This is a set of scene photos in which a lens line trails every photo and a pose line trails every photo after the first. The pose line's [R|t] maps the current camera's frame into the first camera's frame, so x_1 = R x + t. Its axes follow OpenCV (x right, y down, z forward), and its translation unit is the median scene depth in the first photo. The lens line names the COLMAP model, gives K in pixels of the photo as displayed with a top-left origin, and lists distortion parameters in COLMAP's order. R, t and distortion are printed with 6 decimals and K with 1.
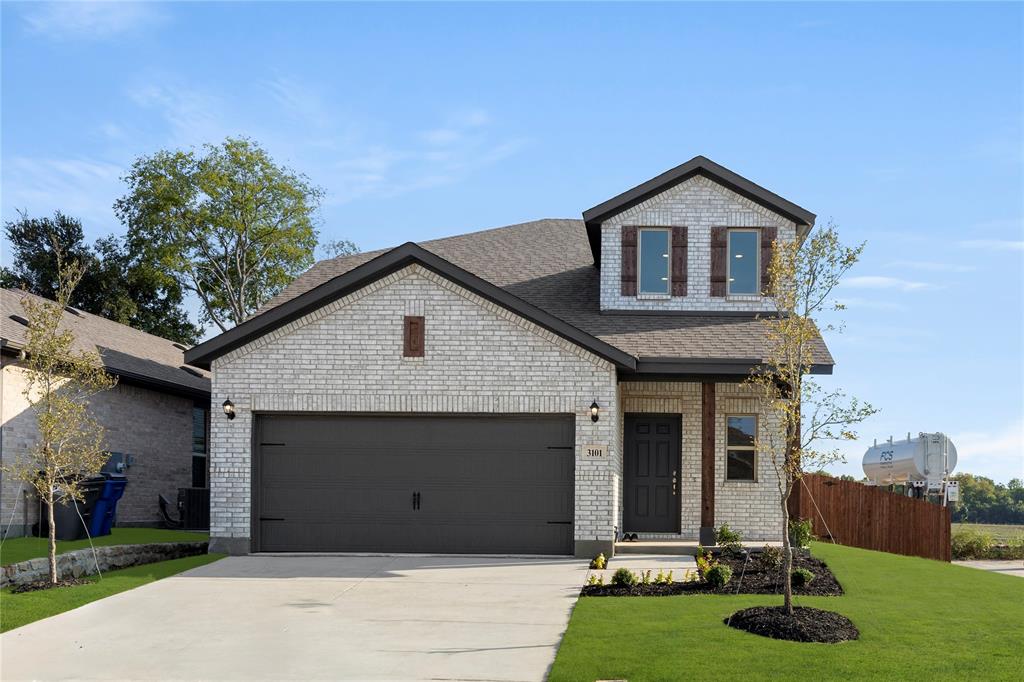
lens RADIAL K [[708.9, 0, 573.5], [0, 708.9, 376.8], [0, 0, 1]] dist [0.004497, -0.003912]
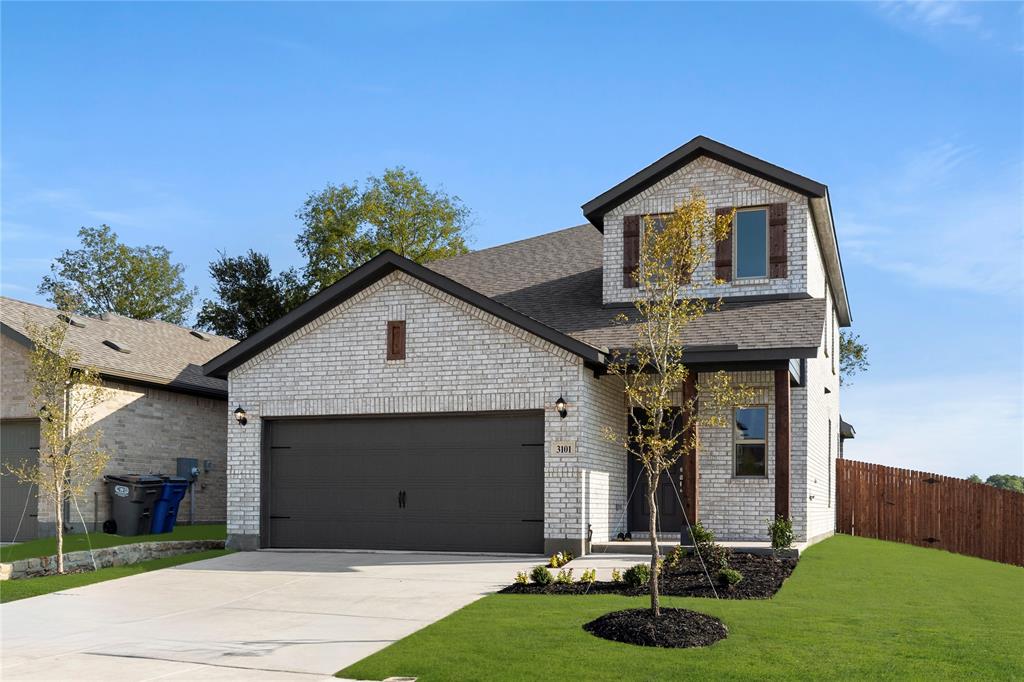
lens RADIAL K [[708.9, 0, 568.2], [0, 708.9, 370.0], [0, 0, 1]] dist [0.004497, -0.003912]
pose [[0.976792, -0.043778, -0.209668, 0.233638], [0.040900, 0.999000, -0.018047, 0.015185], [0.210248, 0.009053, 0.977606, 0.041494]]
